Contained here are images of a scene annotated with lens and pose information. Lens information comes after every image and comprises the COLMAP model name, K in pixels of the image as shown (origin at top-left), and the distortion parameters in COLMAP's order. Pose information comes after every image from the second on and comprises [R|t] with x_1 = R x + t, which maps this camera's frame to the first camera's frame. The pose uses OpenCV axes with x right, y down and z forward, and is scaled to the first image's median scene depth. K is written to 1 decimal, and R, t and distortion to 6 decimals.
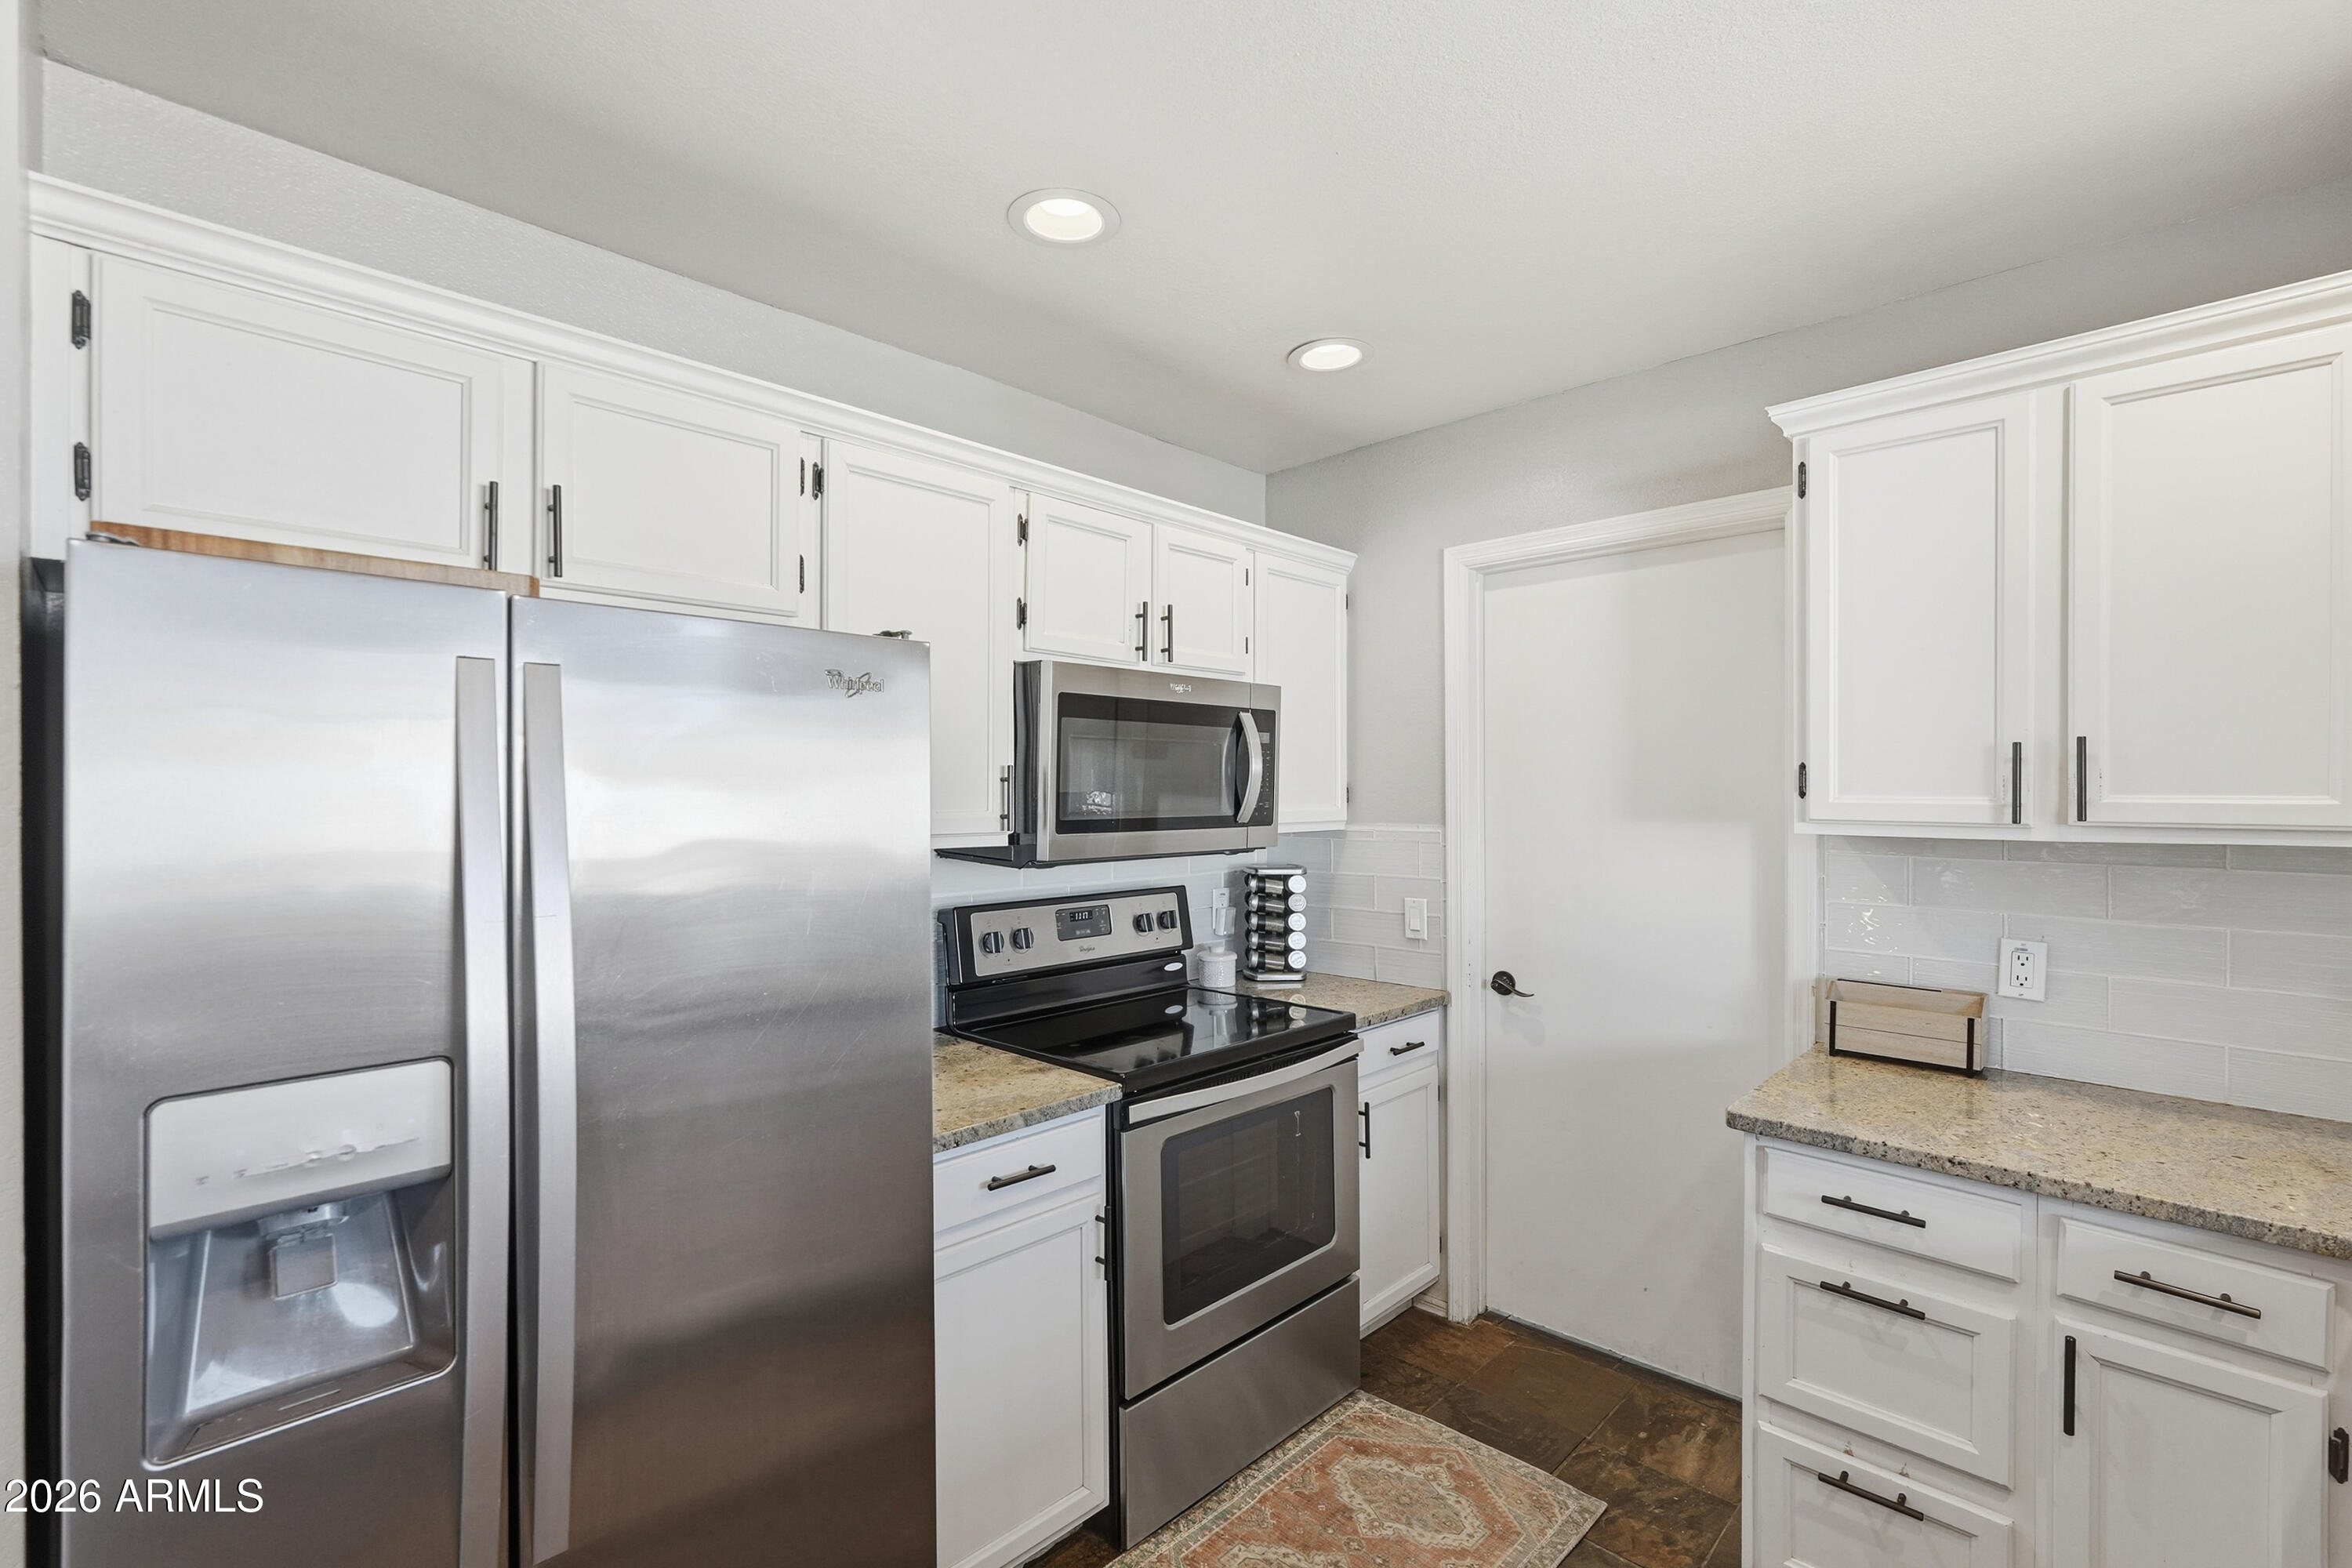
lens RADIAL K [[1070.0, 0, 1196.0], [0, 1070.0, 792.4], [0, 0, 1]] dist [-0.000251, 0.004224]
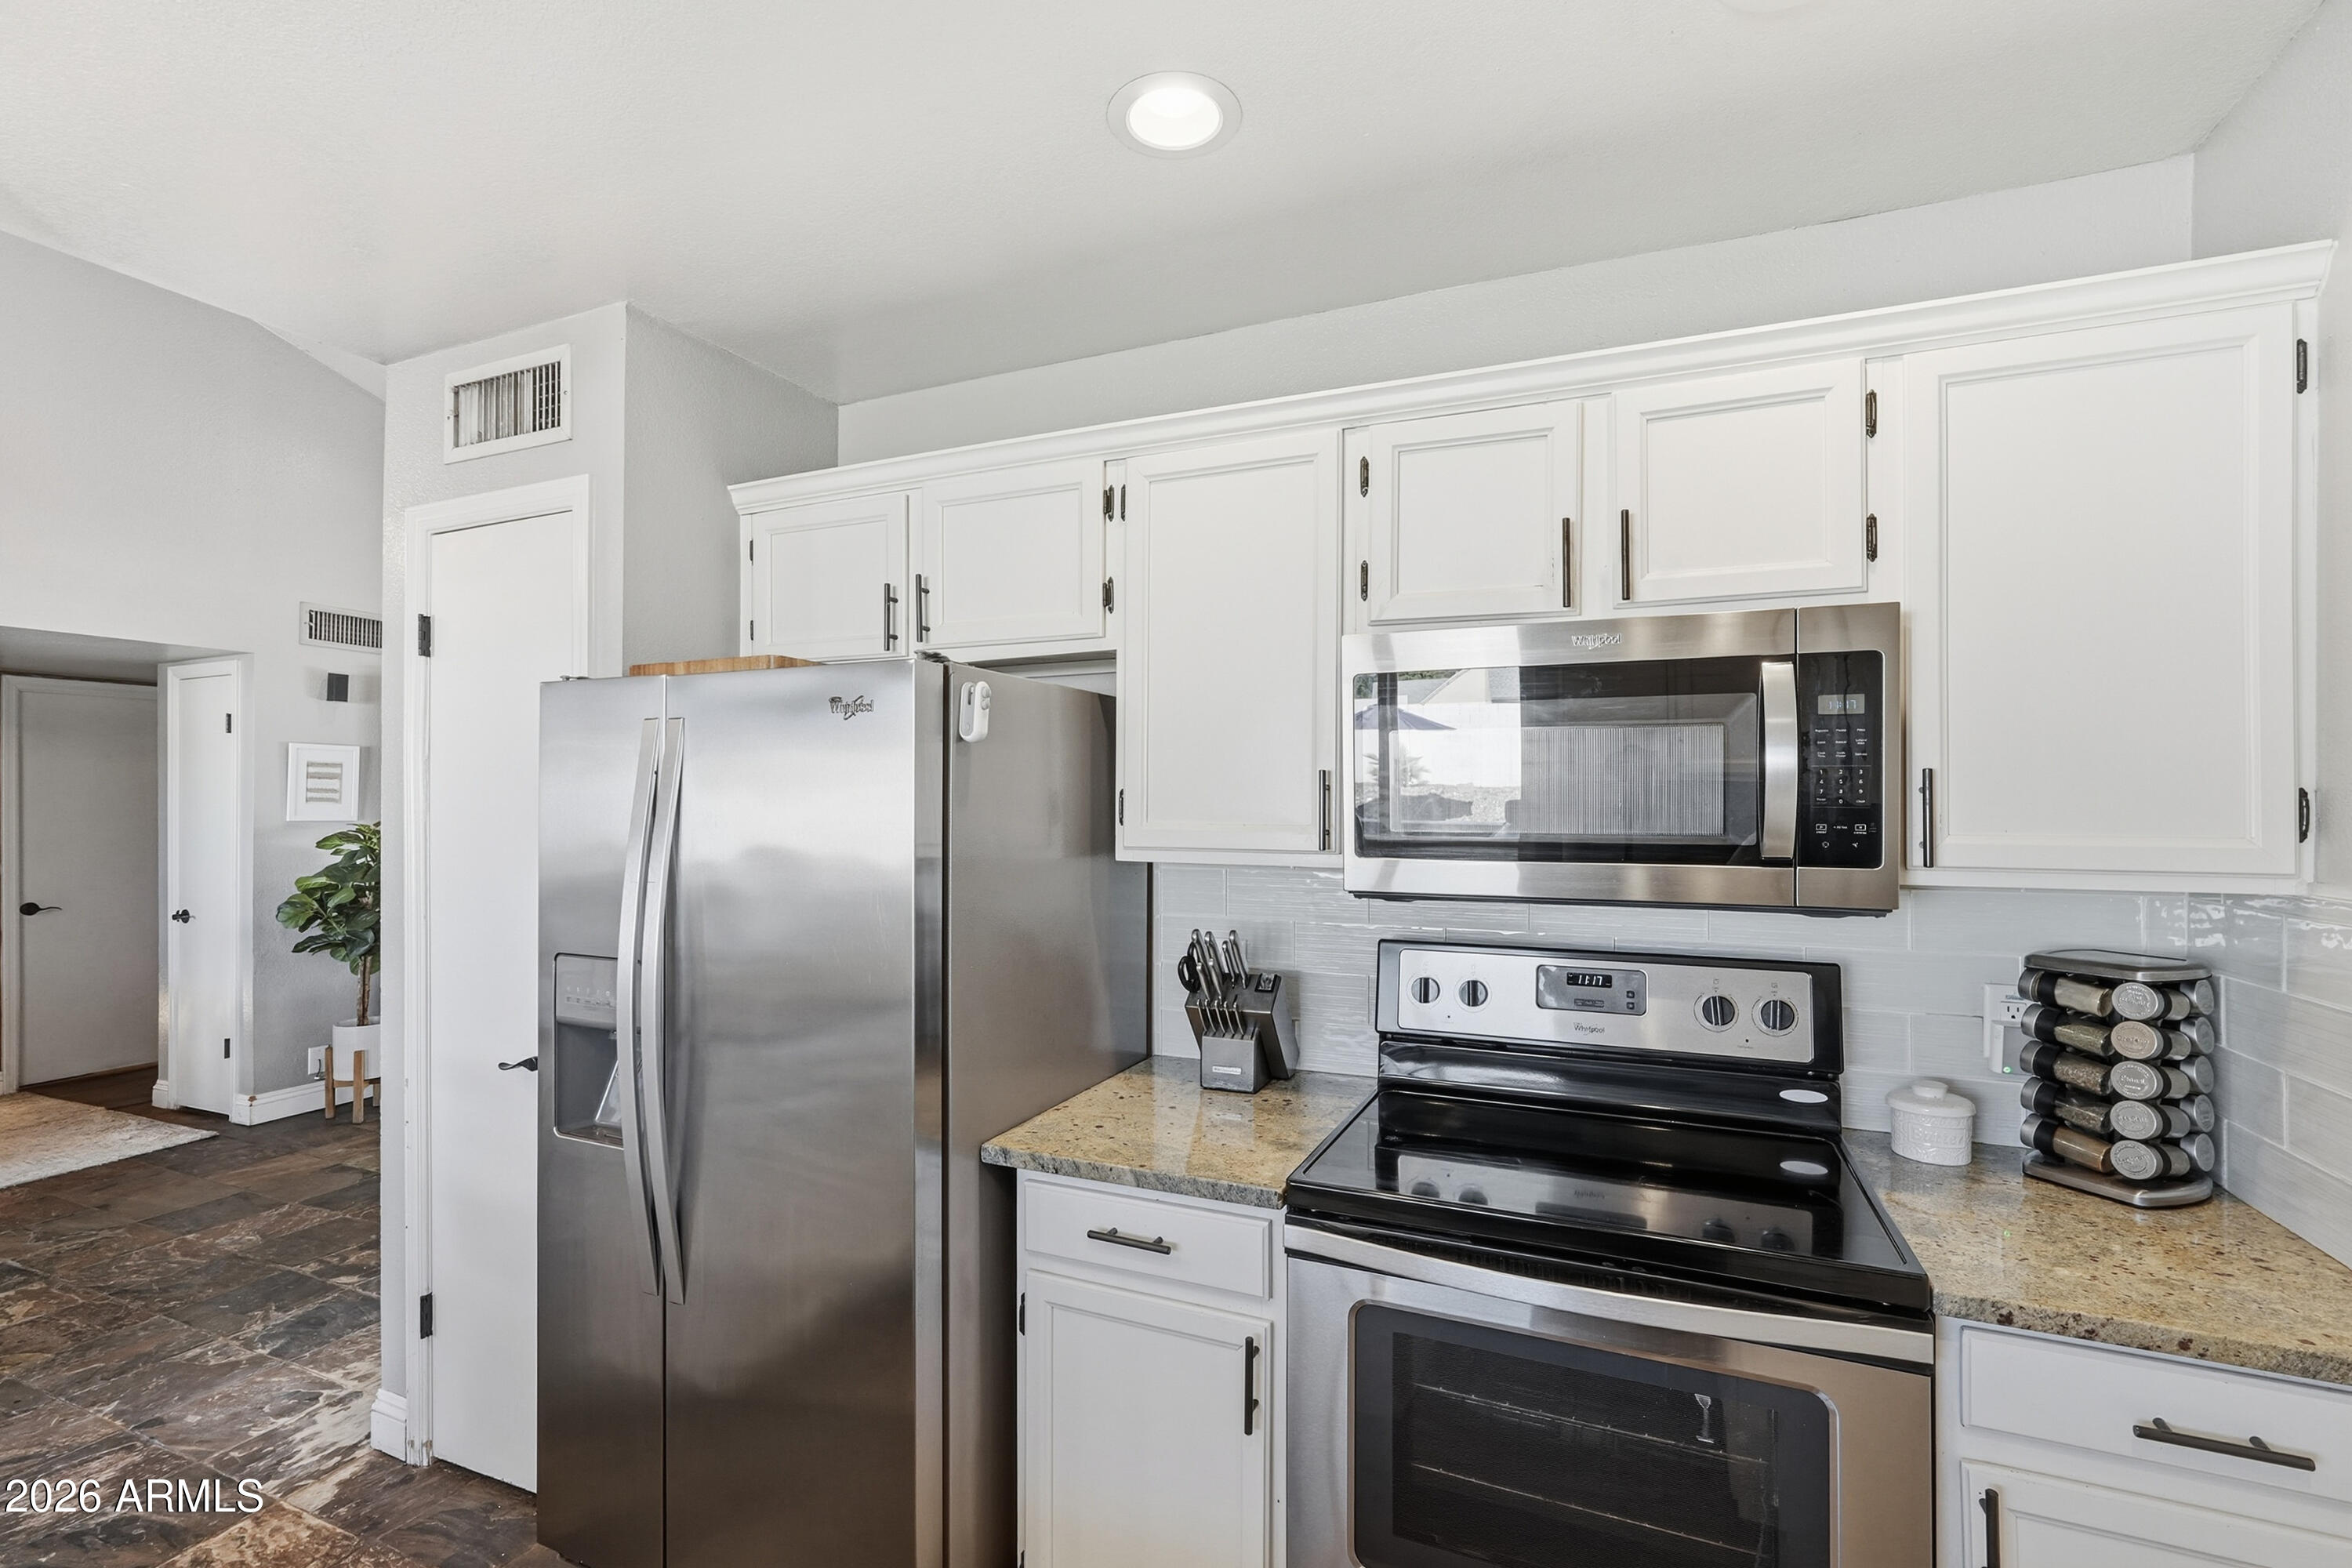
lens RADIAL K [[1070.0, 0, 1172.7], [0, 1070.0, 788.4], [0, 0, 1]] dist [-0.000251, 0.004224]
pose [[0.334751, -0.009632, -0.942257, 0.595502], [-0.006126, 0.999904, -0.012398, 0.000284], [0.942287, 0.009922, 0.334660, 0.652002]]
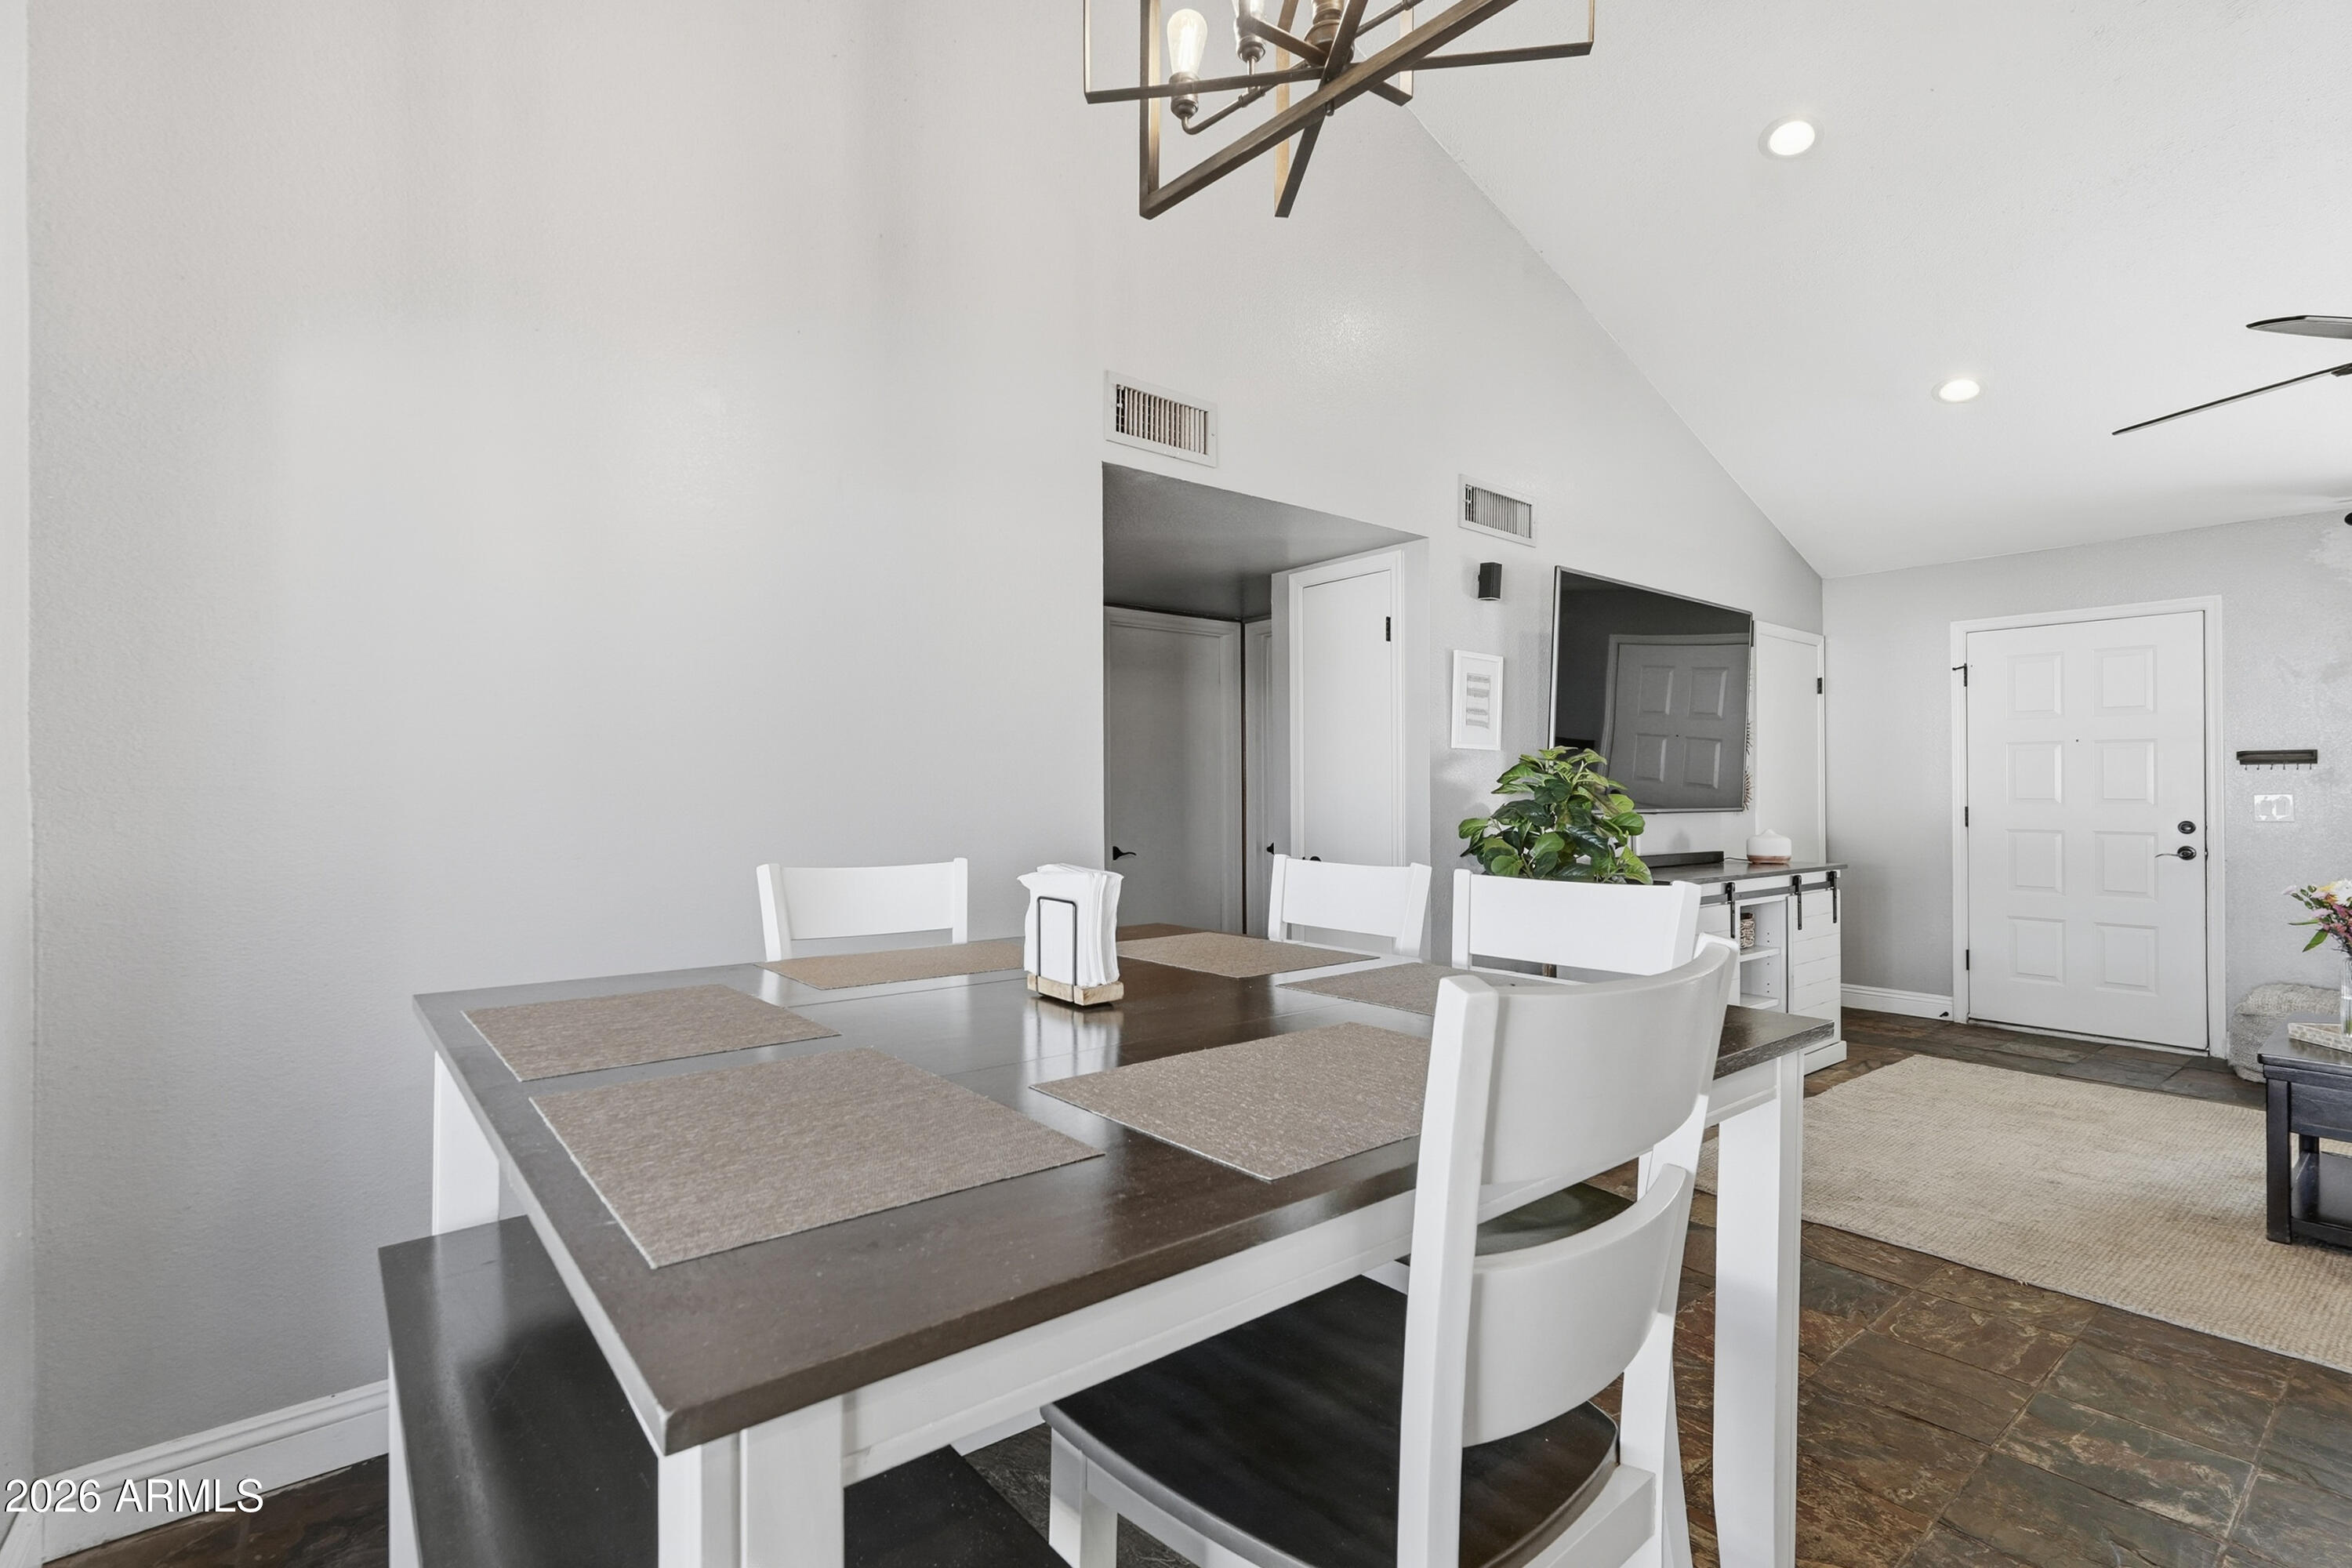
lens RADIAL K [[1092.8, 0, 1175.5], [0, 1092.8, 782.4], [0, 0, 1]] dist [-0.000169, 0.000087]
pose [[-0.122775, -0.001722, -0.992433, -0.319097], [0.001333, 0.999997, -0.001900, 0.118096], [0.992434, -0.001557, -0.122773, -0.648308]]
